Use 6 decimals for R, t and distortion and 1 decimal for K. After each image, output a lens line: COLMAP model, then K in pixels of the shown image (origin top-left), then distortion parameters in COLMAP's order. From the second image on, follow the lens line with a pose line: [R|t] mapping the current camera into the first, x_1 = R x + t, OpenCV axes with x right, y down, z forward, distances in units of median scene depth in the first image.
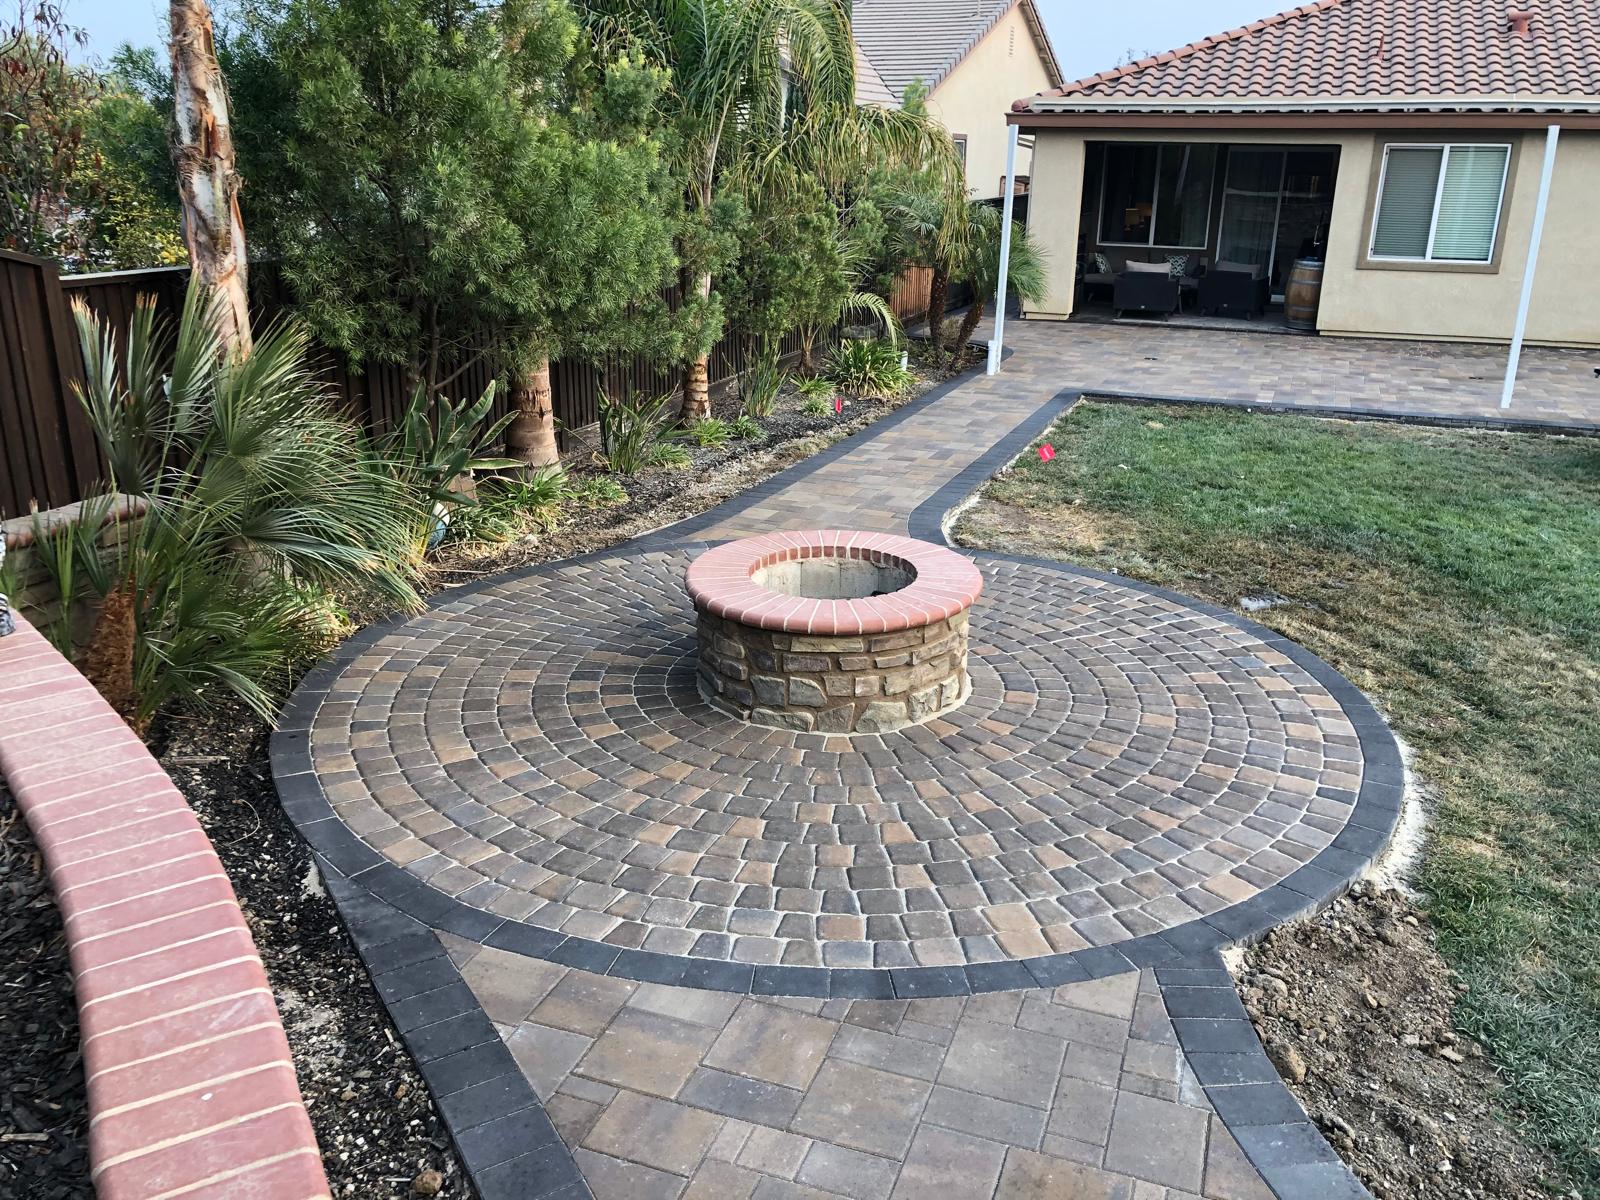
lens RADIAL K [[1298.2, 0, 804.8], [0, 1298.2, 607.3], [0, 0, 1]] dist [0.033278, -0.031626]
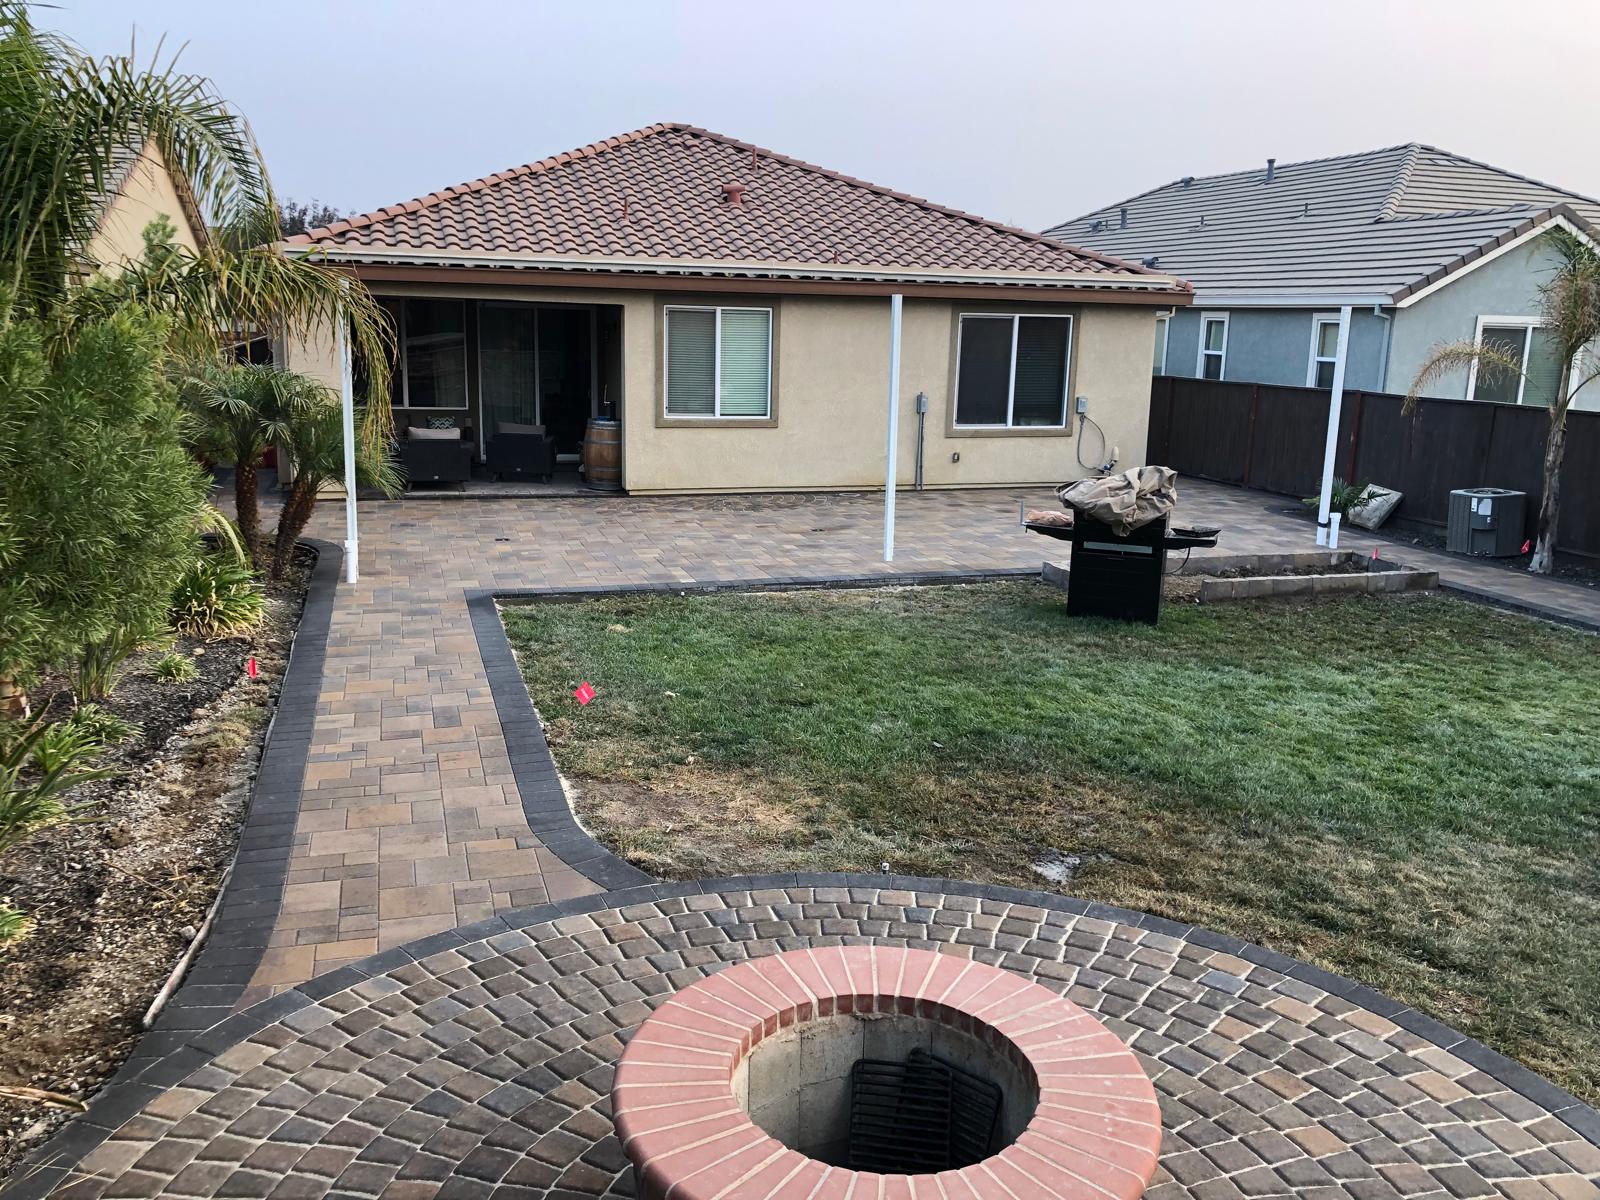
lens RADIAL K [[1298.2, 0, 791.2], [0, 1298.2, 604.5], [0, 0, 1]] dist [0.033278, -0.031626]
pose [[0.785518, -0.127621, 0.605536, -0.223365], [0.190882, 0.980760, -0.040915, -0.145738], [-0.588664, 0.147725, 0.794765, 0.386091]]
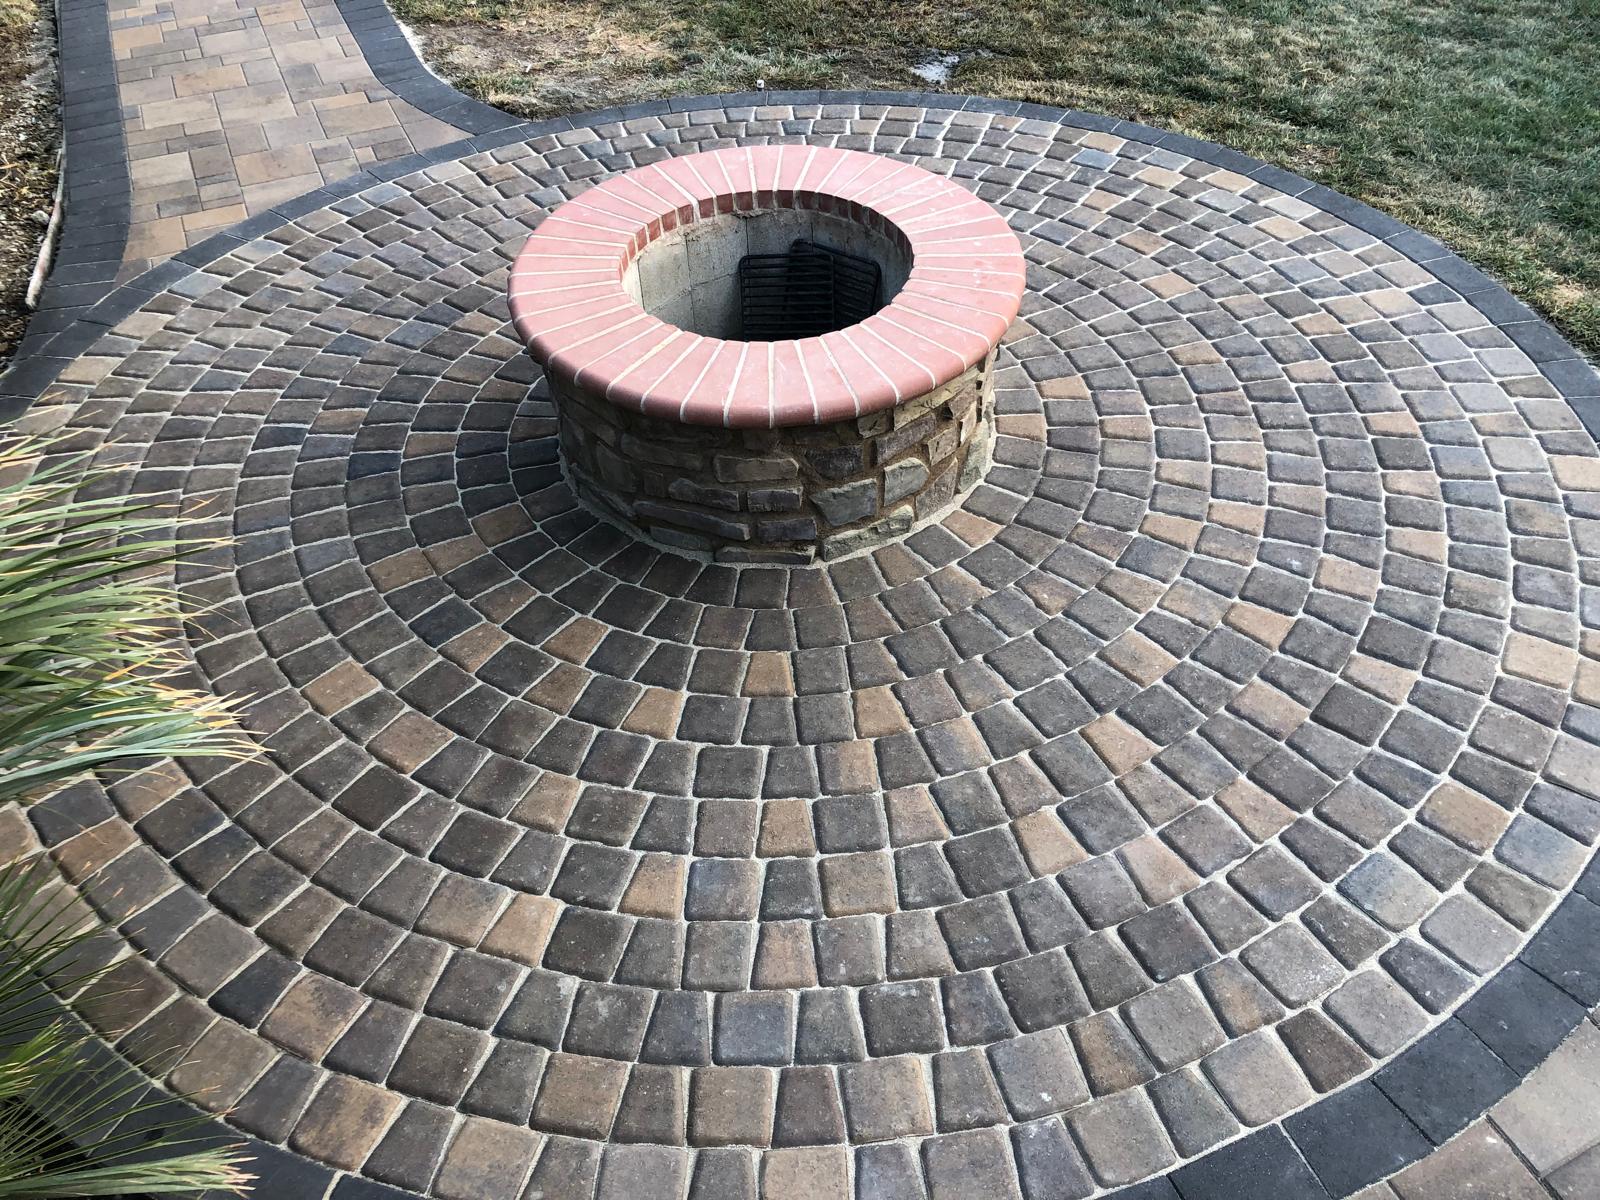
lens RADIAL K [[1298.2, 0, 812.1], [0, 1298.2, 603.6], [0, 0, 1]] dist [0.033278, -0.031626]
pose [[0.702134, -0.506890, 0.500070, -0.232153], [0.269048, 0.839101, 0.472782, -0.116710], [-0.659258, -0.197414, 0.725539, 0.373721]]
